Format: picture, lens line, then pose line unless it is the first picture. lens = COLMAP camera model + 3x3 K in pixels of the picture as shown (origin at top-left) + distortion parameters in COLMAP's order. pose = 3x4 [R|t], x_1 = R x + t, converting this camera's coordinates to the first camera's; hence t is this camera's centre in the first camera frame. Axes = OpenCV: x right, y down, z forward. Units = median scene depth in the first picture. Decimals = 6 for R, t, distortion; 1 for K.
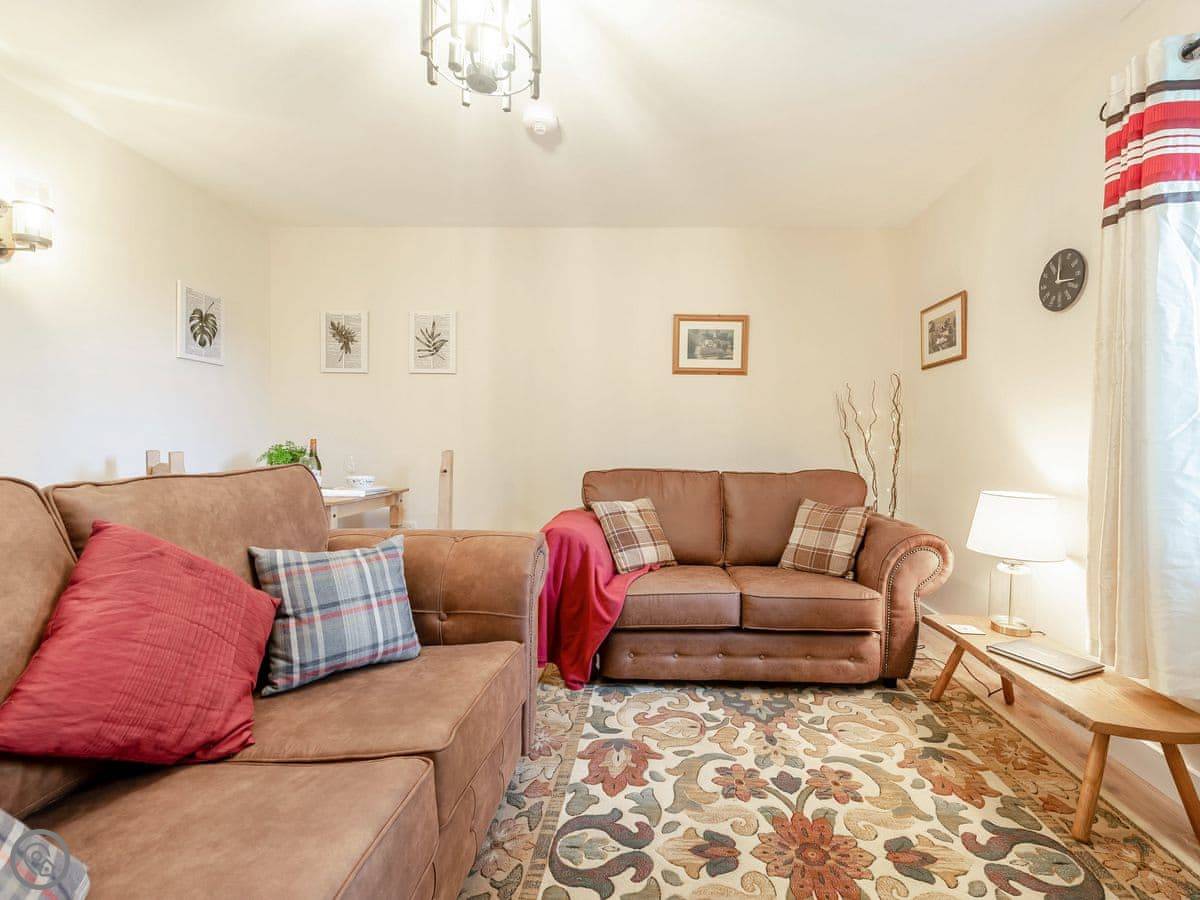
lens RADIAL K [[542.1, 0, 641.5], [0, 542.1, 450.0], [0, 0, 1]] dist [0.024558, -0.013497]
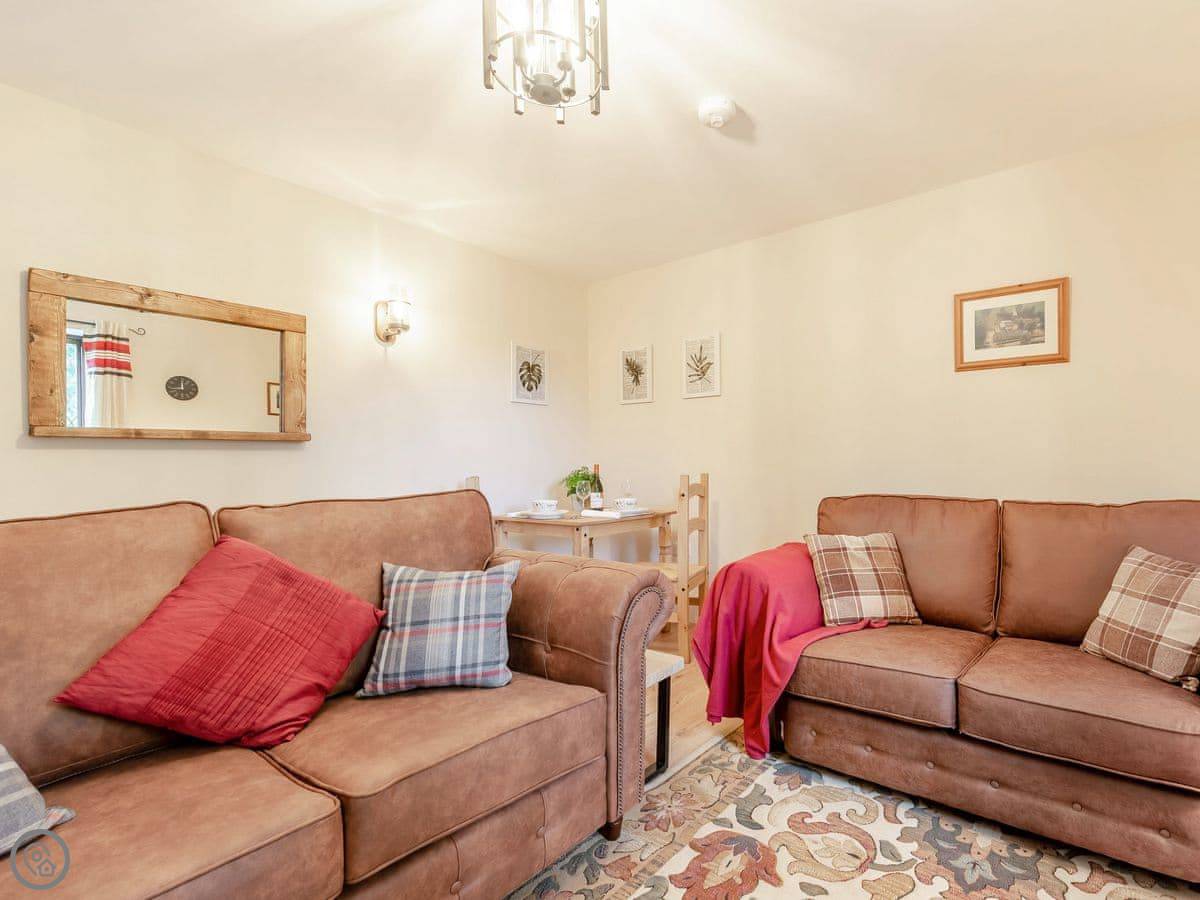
lens RADIAL K [[561.9, 0, 709.1], [0, 561.9, 453.5], [0, 0, 1]] dist [0.016213, -0.008043]
pose [[0.839281, -0.028226, -0.542964, 0.317718], [0.012306, 0.999382, -0.032932, -0.003157], [0.543558, 0.020958, 0.839110, 0.227173]]
